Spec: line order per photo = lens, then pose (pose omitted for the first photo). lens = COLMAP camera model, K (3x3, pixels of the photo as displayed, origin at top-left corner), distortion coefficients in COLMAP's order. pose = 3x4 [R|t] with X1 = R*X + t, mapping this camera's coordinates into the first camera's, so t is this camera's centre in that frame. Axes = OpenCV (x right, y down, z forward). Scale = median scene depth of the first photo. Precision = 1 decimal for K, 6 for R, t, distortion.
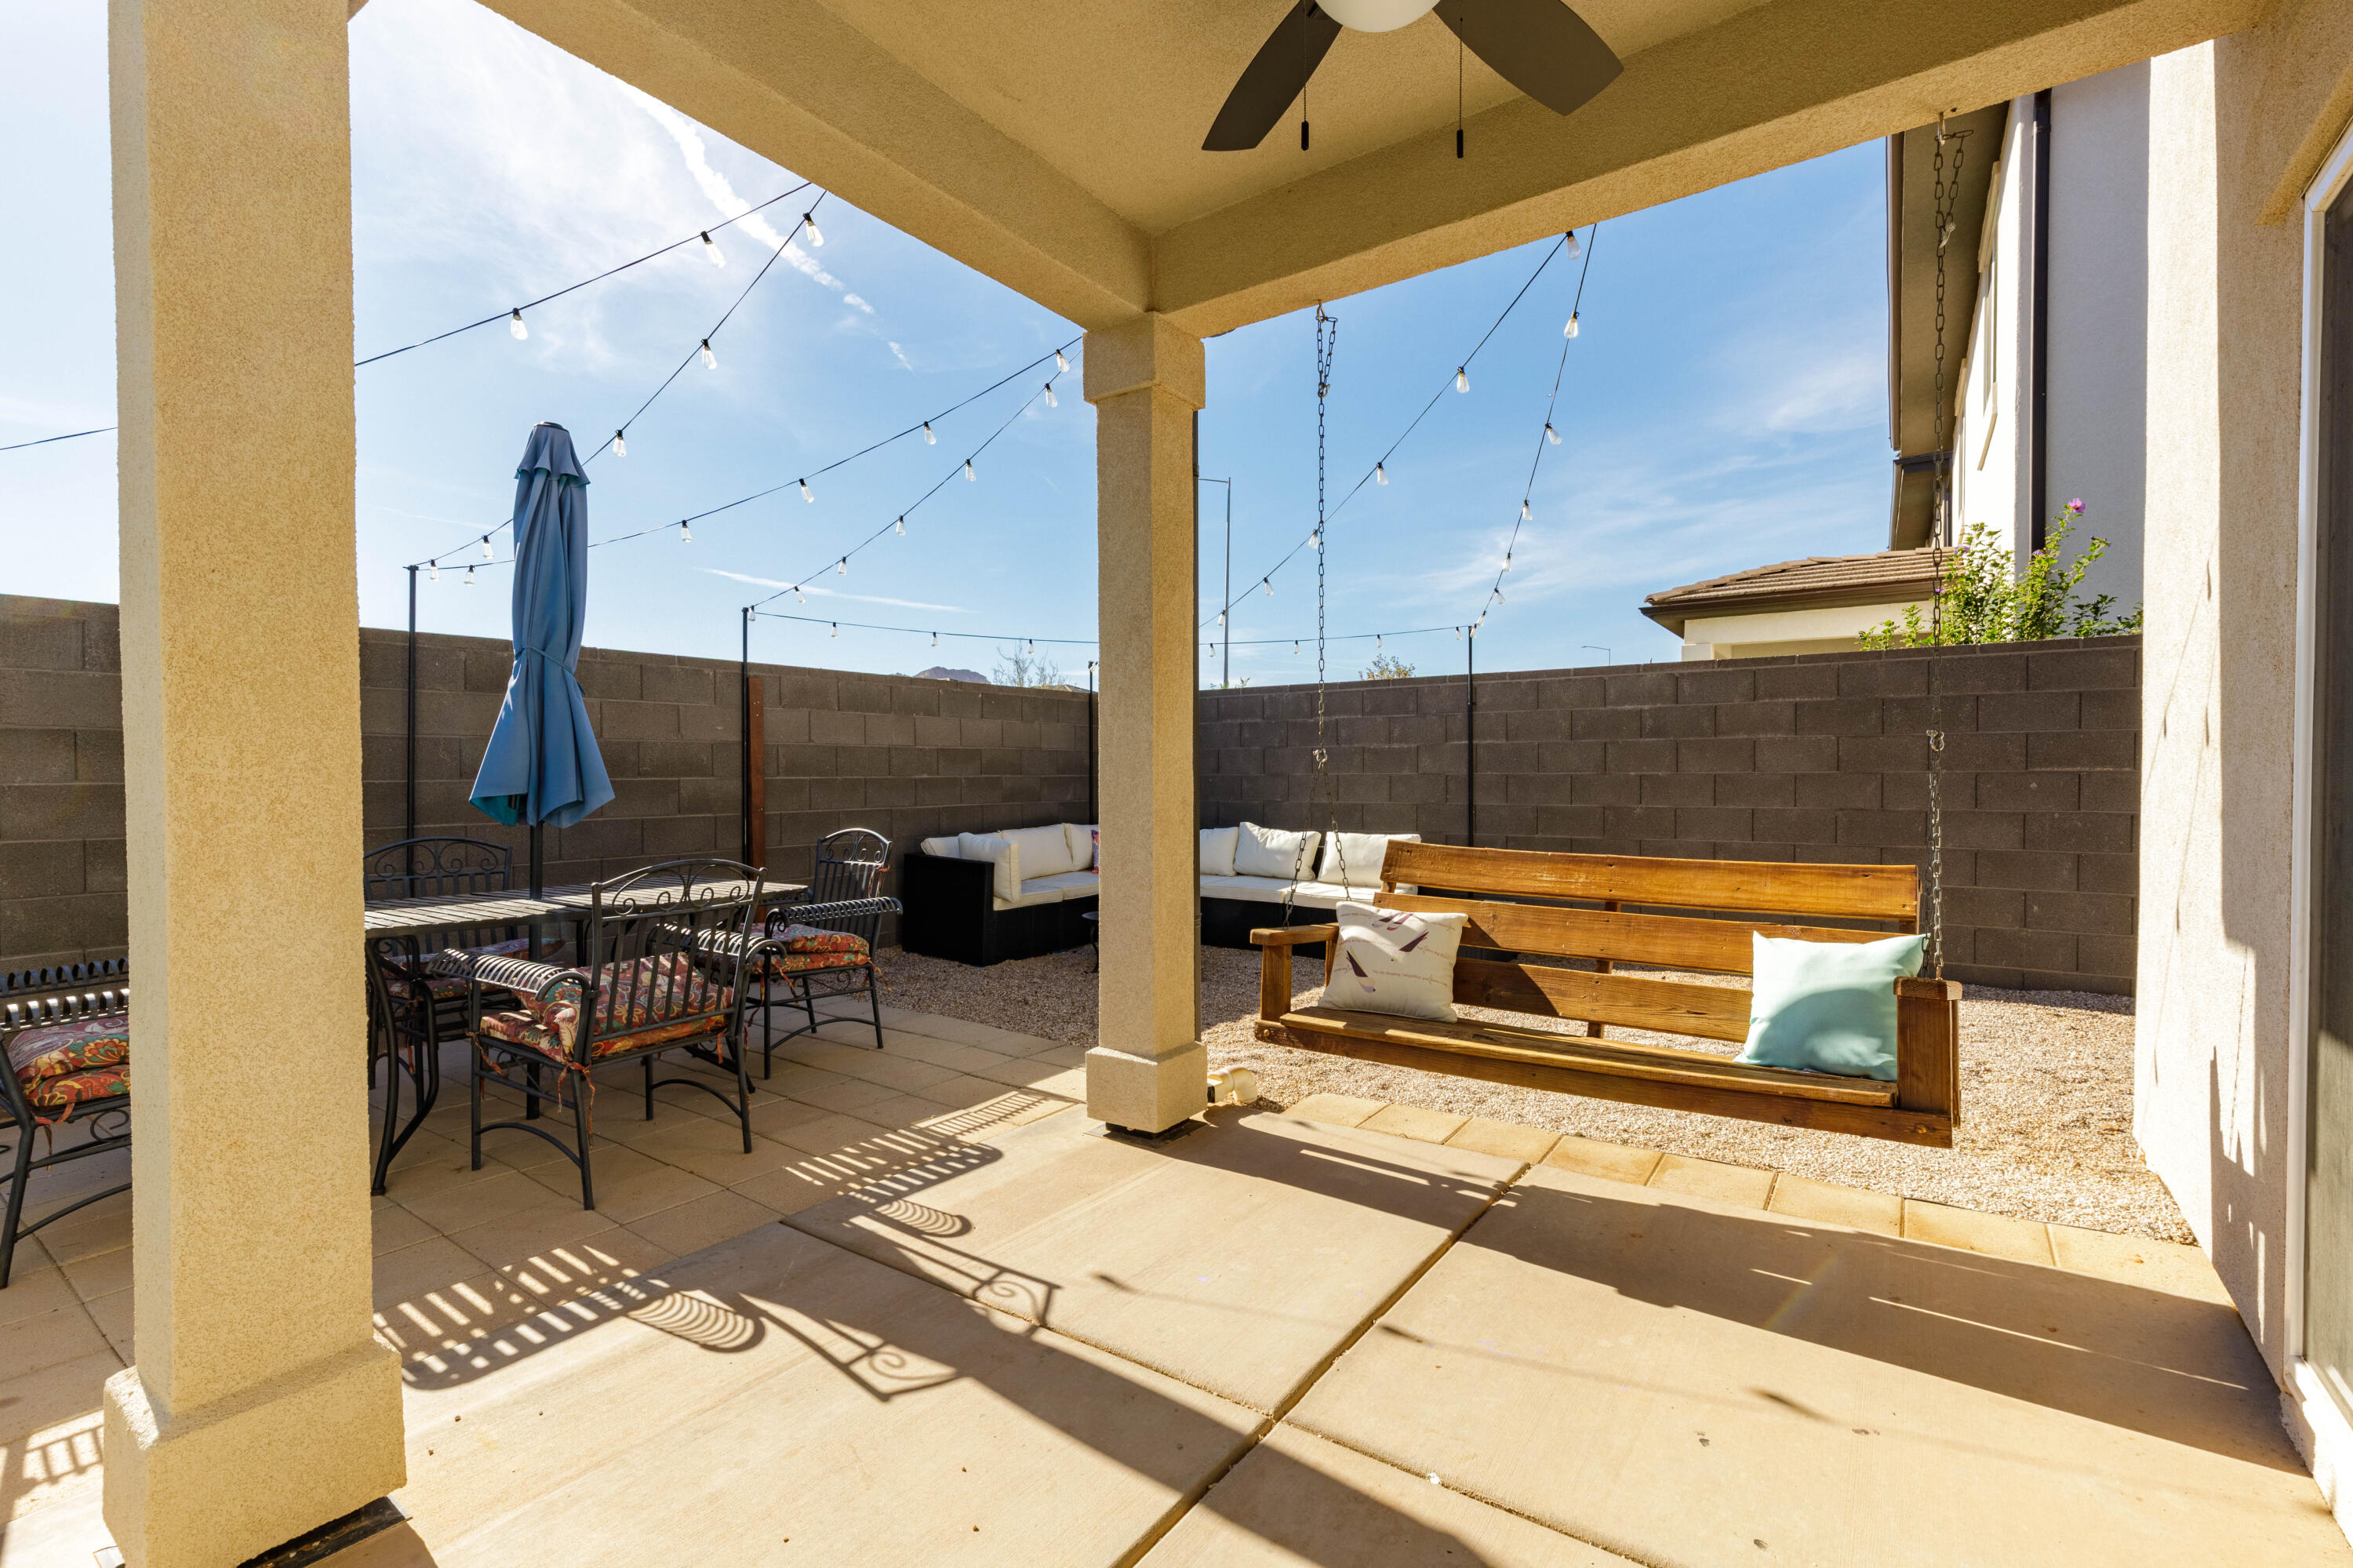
lens RADIAL K [[1050.3, 0, 1176.6], [0, 1050.3, 791.6], [0, 0, 1]] dist [0.001210, -0.000646]
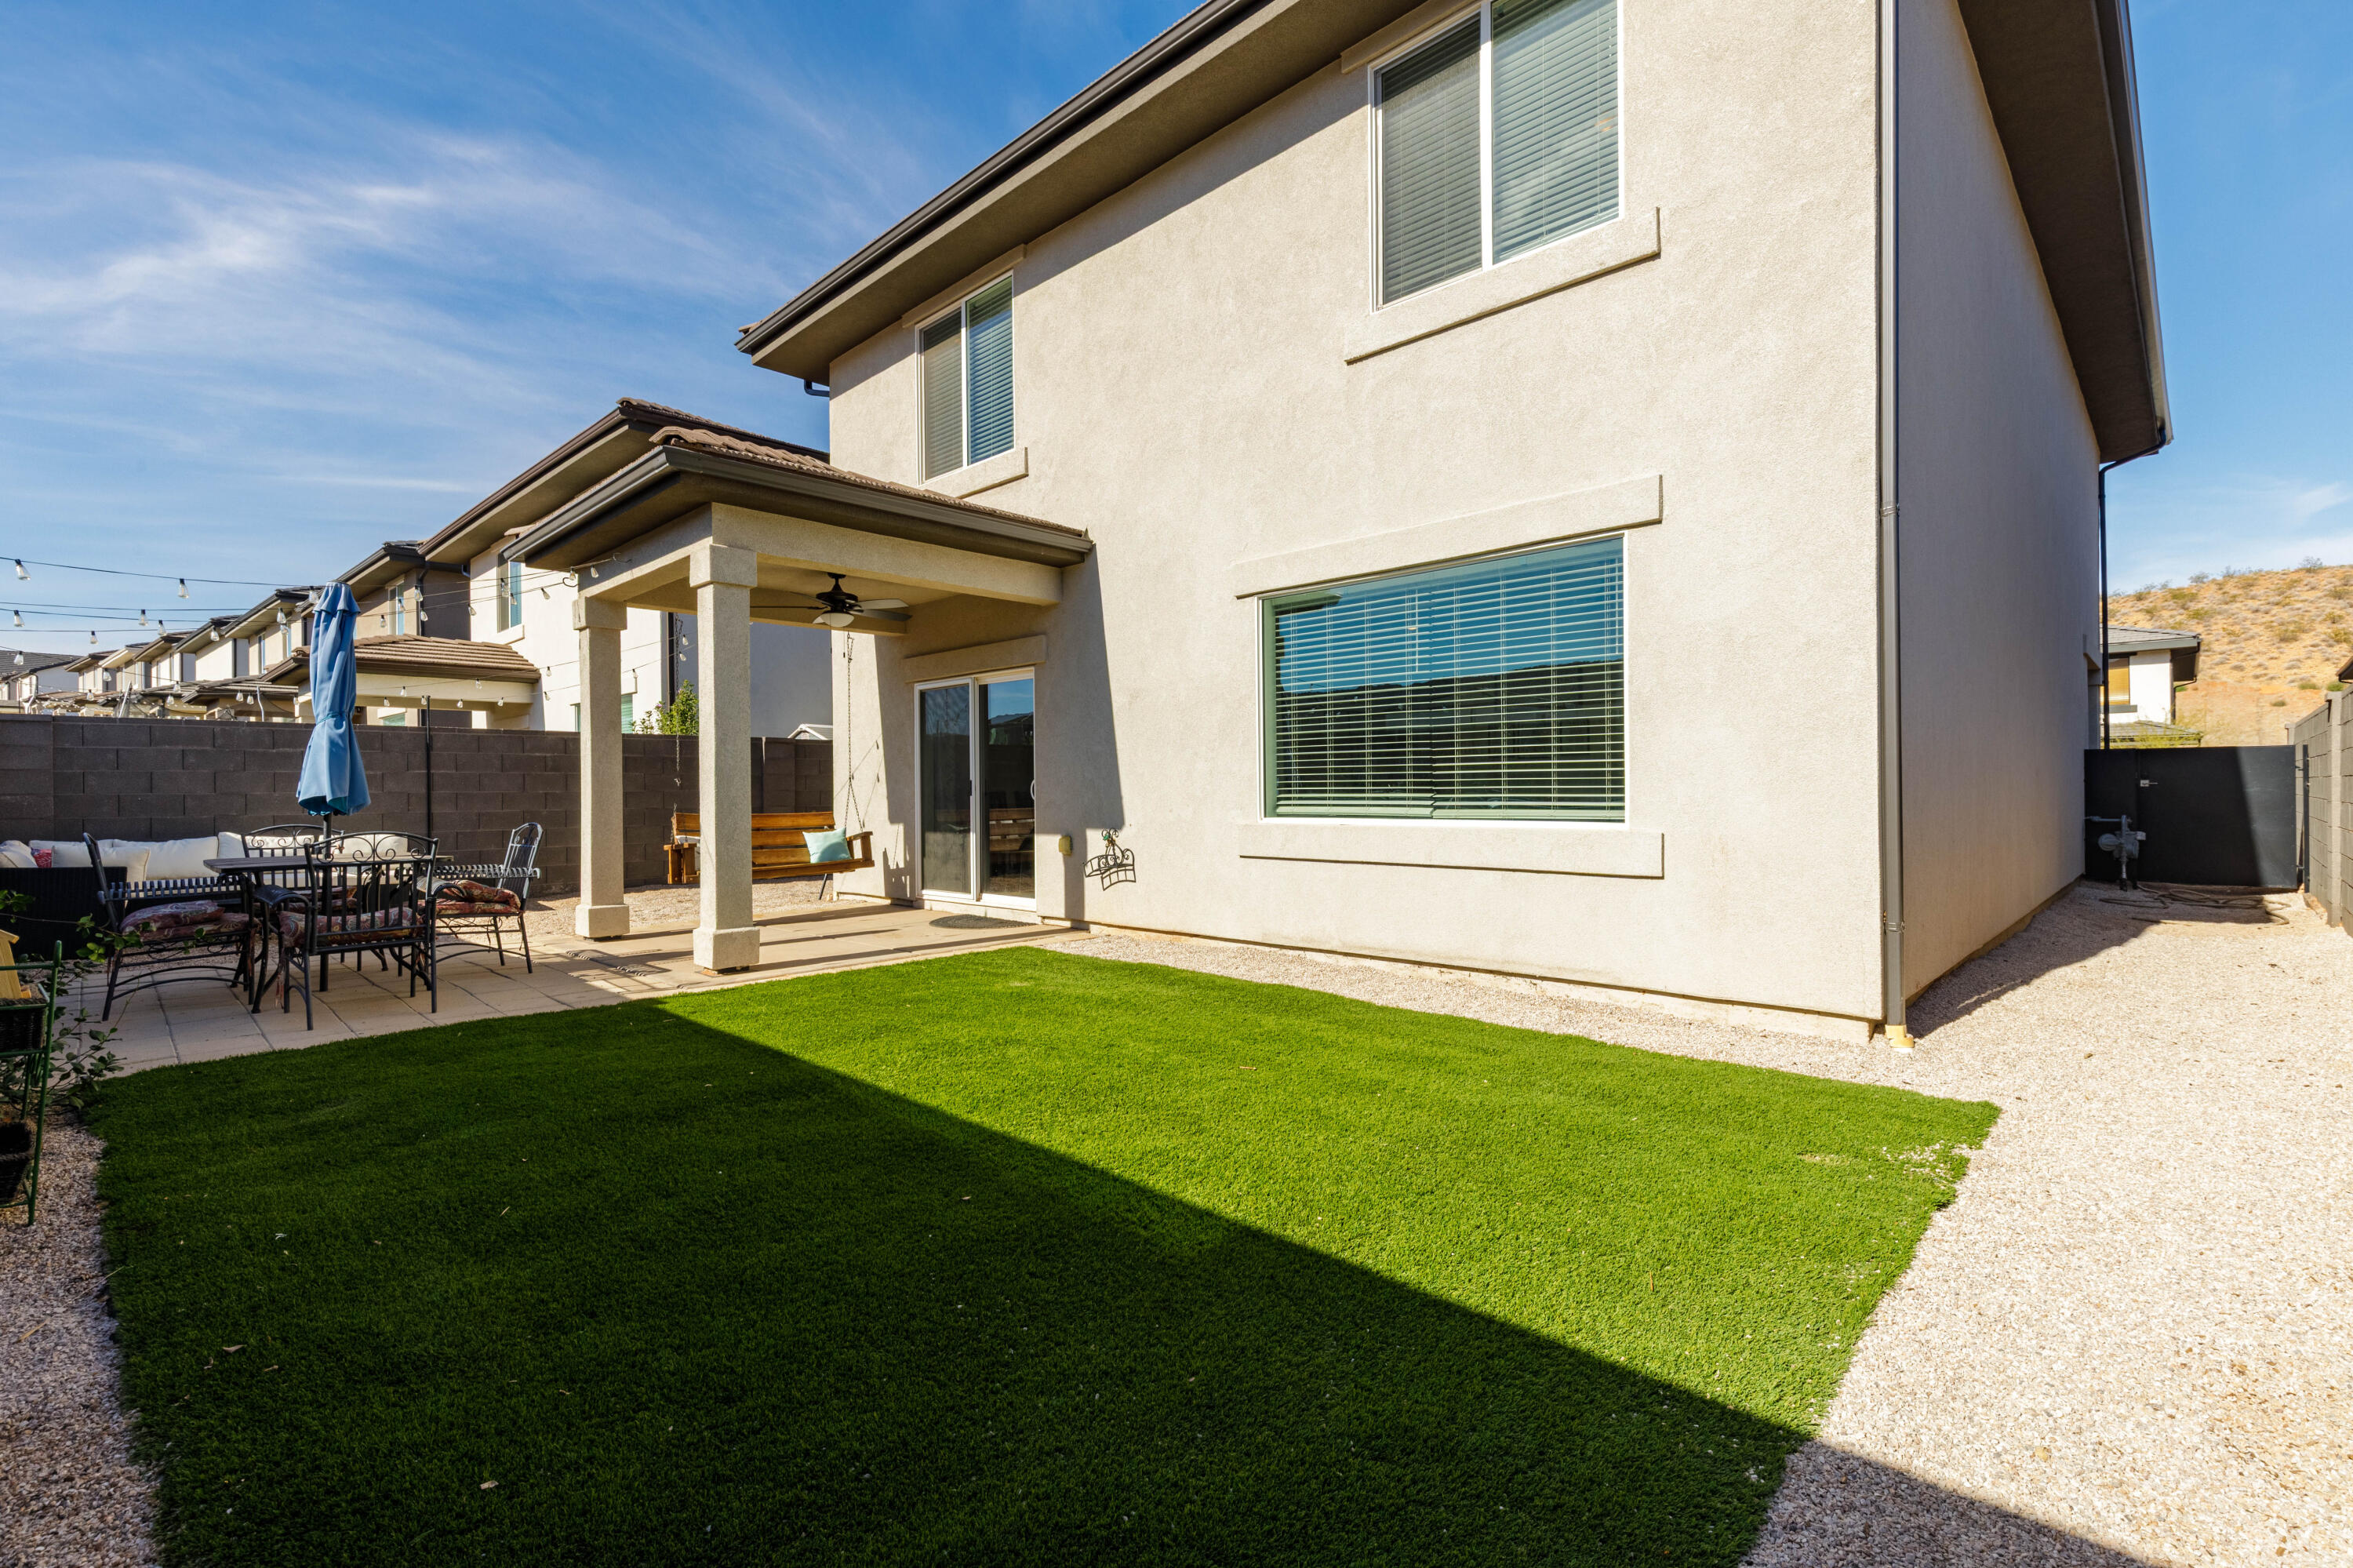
lens RADIAL K [[1050.3, 0, 1176.6], [0, 1050.3, 791.6], [0, 0, 1]] dist [0.001210, -0.000646]
pose [[0.154676, 0.002117, 0.987963, -2.516209], [0.026780, 0.999621, -0.006335, 0.050194], [-0.987602, 0.027438, 0.154560, -0.730288]]
